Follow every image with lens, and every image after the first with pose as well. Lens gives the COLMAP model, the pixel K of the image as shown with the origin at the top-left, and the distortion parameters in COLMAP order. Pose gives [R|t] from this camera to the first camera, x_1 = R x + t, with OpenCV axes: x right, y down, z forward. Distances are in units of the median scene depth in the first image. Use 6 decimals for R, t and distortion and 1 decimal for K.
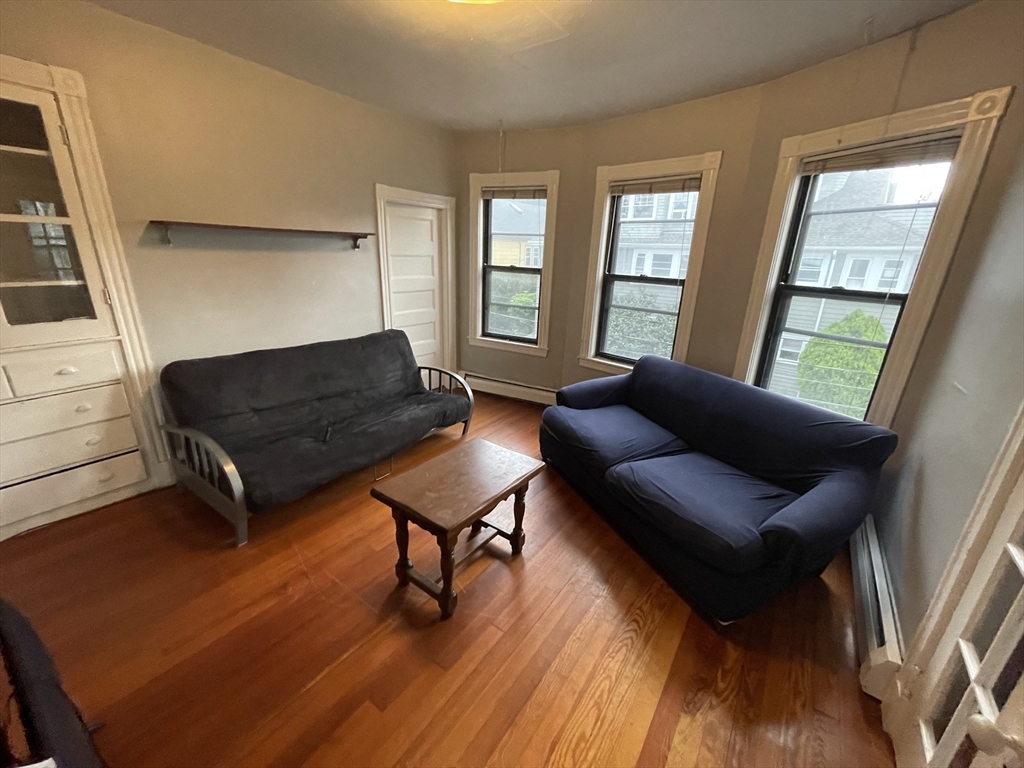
lens RADIAL K [[401.2, 0, 512.0], [0, 401.2, 384.0], [0, 0, 1]] dist [-0.014488, 0.000597]
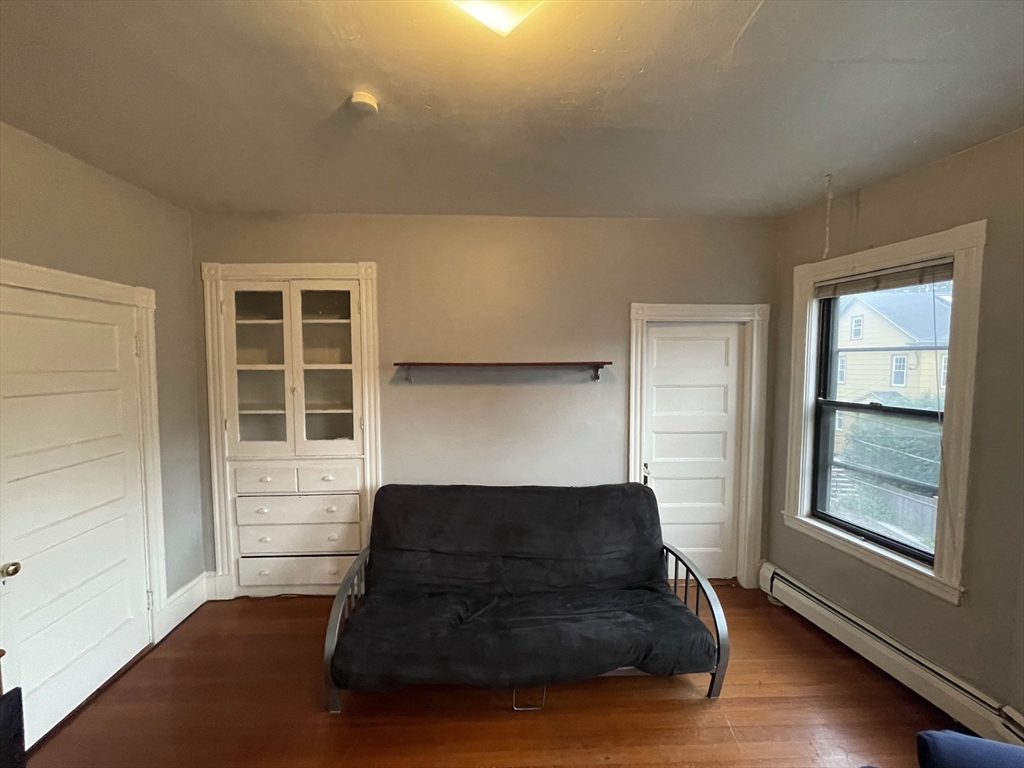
lens RADIAL K [[401.2, 0, 512.0], [0, 401.2, 384.0], [0, 0, 1]] dist [-0.014488, 0.000597]
pose [[0.612384, 0.001269, -0.790559, 0.152233], [-0.223856, 0.959349, -0.171864, -0.140723], [0.758205, 0.282218, 0.587774, 0.360074]]
